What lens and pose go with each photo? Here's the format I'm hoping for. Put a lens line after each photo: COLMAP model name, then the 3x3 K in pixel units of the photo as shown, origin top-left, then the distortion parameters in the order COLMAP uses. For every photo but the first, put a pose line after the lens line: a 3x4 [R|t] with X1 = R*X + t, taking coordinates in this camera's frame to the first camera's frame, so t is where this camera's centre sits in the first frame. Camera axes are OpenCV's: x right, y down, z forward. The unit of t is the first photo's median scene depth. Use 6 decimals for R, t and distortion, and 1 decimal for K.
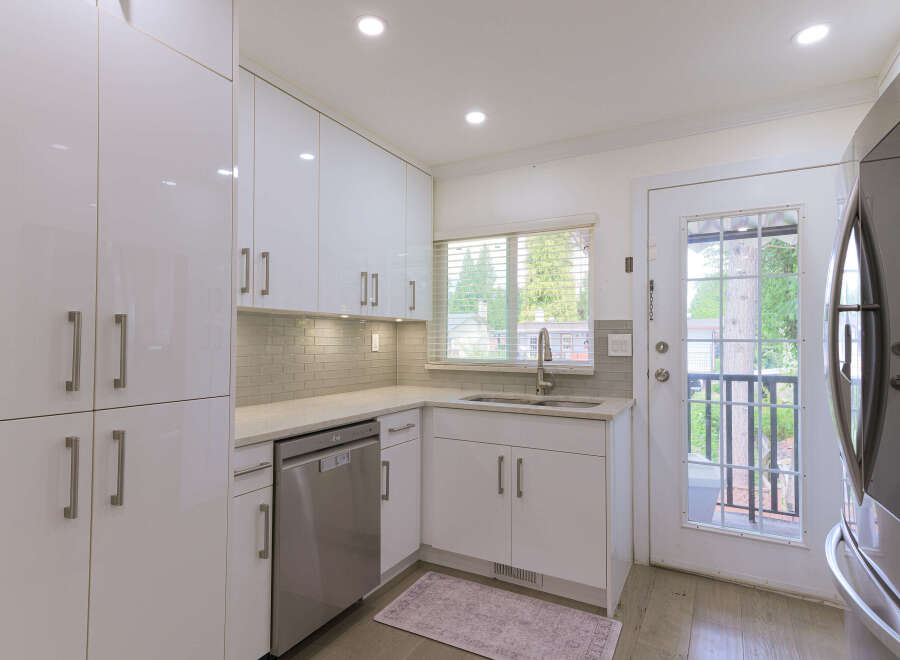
lens RADIAL K [[484.6, 0, 452.7], [0, 484.6, 334.8], [0, 0, 1]] dist [0.029301, 0.000833]
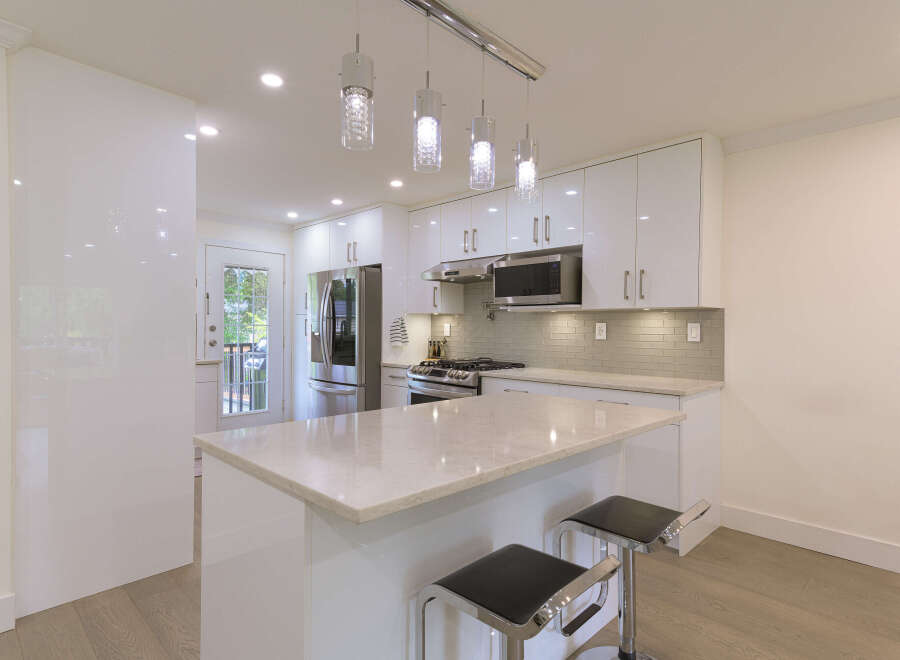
lens RADIAL K [[484.6, 0, 445.7], [0, 484.6, 334.3], [0, 0, 1]] dist [0.029301, 0.000833]
pose [[0.278173, -0.012613, 0.960448, -1.211278], [-0.021119, 0.999592, 0.019244, -0.008370], [-0.960299, -0.025637, 0.277793, -0.434212]]
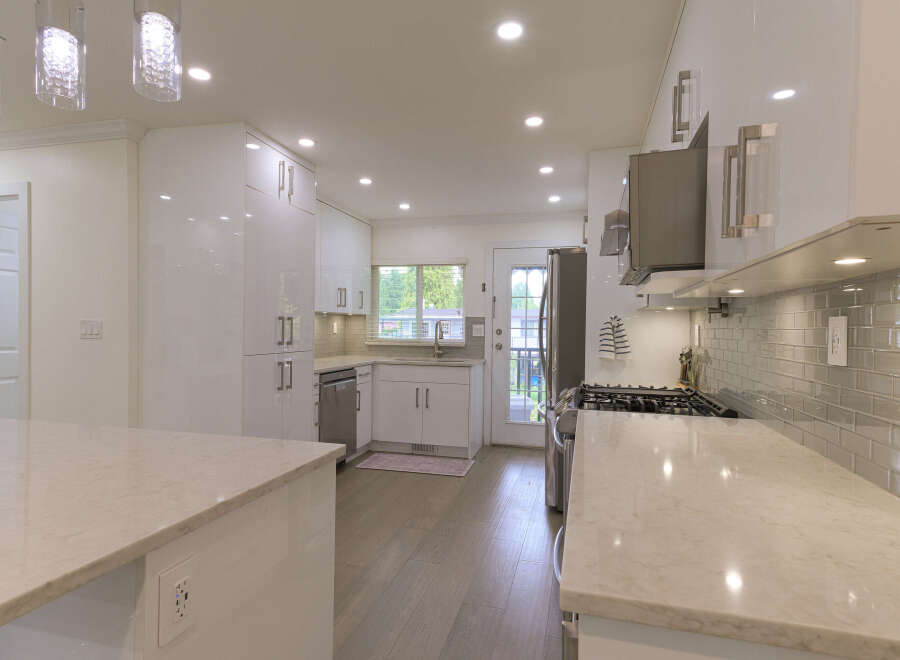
lens RADIAL K [[484.6, 0, 448.9], [0, 484.6, 330.8], [0, 0, 1]] dist [0.029301, 0.000833]
pose [[0.970858, 0.007750, 0.239532, -0.228486], [-0.012931, 0.999715, 0.020068, -0.014832], [-0.239308, -0.022581, 0.970681, -0.839967]]
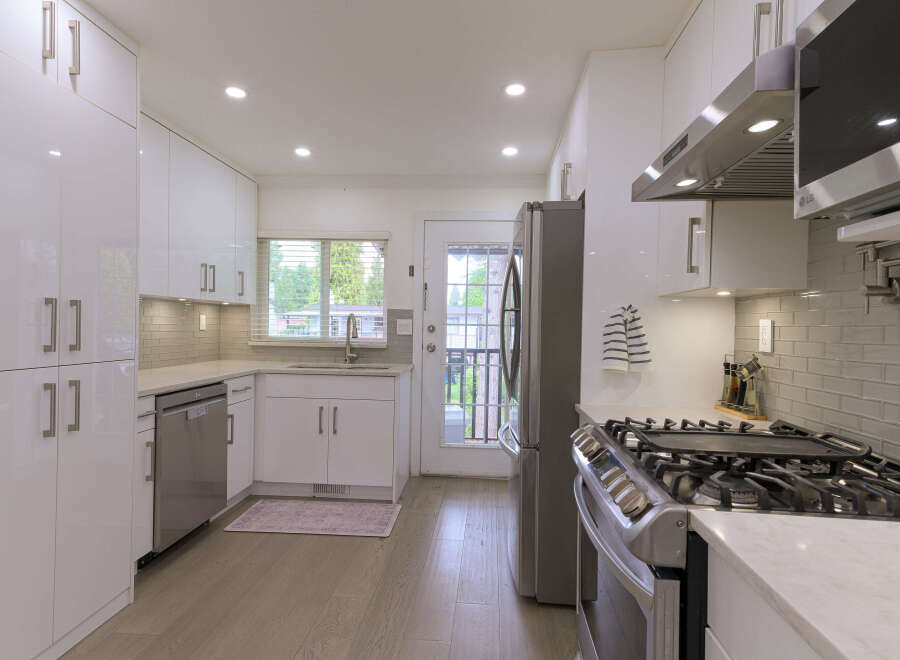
lens RADIAL K [[484.6, 0, 448.3], [0, 484.6, 332.8], [0, 0, 1]] dist [0.029301, 0.000833]
pose [[0.911941, 0.008334, 0.410237, -0.131428], [-0.021248, 0.999411, 0.026931, -0.003485], [-0.409771, -0.033276, 0.911581, -0.374578]]
